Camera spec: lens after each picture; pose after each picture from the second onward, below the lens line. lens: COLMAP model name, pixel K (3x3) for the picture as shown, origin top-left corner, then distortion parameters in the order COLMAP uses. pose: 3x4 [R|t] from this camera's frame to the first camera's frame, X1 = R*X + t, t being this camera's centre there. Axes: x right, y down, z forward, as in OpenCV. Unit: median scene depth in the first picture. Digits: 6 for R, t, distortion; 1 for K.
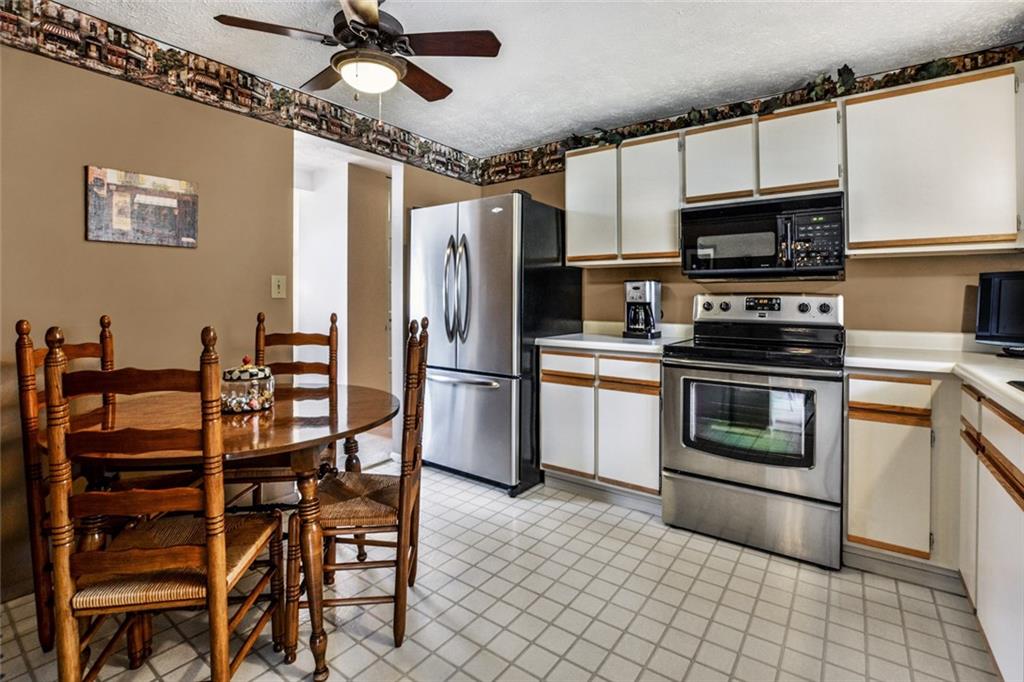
lens RADIAL K [[473.7, 0, 511.0], [0, 473.7, 304.0], [0, 0, 1]] dist [0.000095, -0.000029]
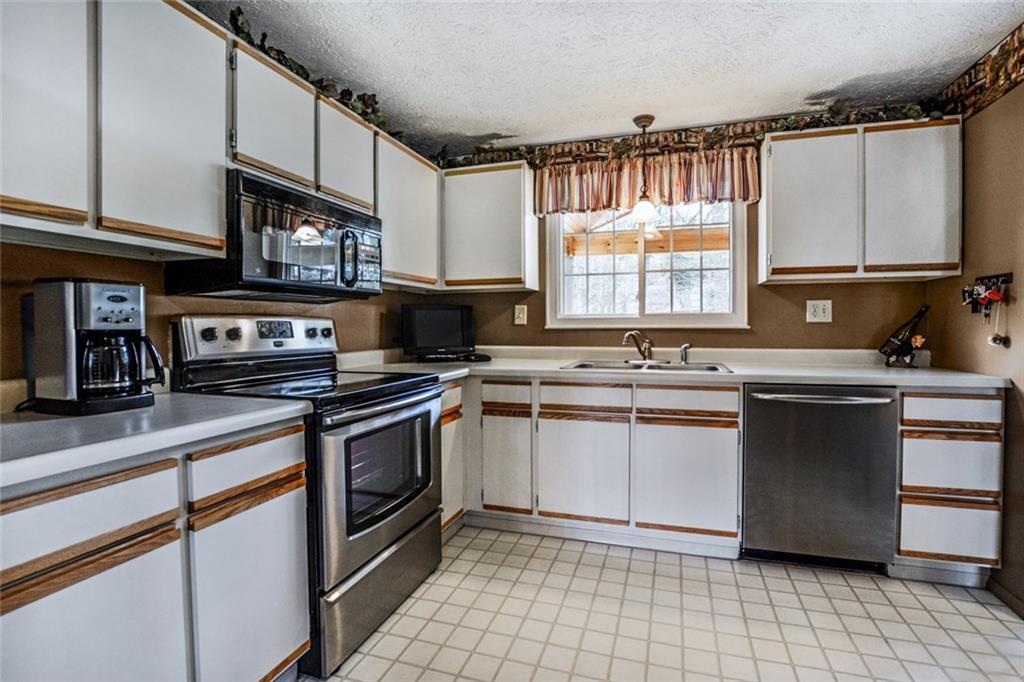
lens RADIAL K [[469.6, 0, 510.6], [0, 469.6, 329.0], [0, 0, 1]] dist [-0.000288, -0.000067]
pose [[-0.284166, -0.013994, 0.958673, -0.294357], [0.004407, 0.999864, 0.015901, -0.010642], [-0.958765, 0.008743, -0.284066, 0.841112]]
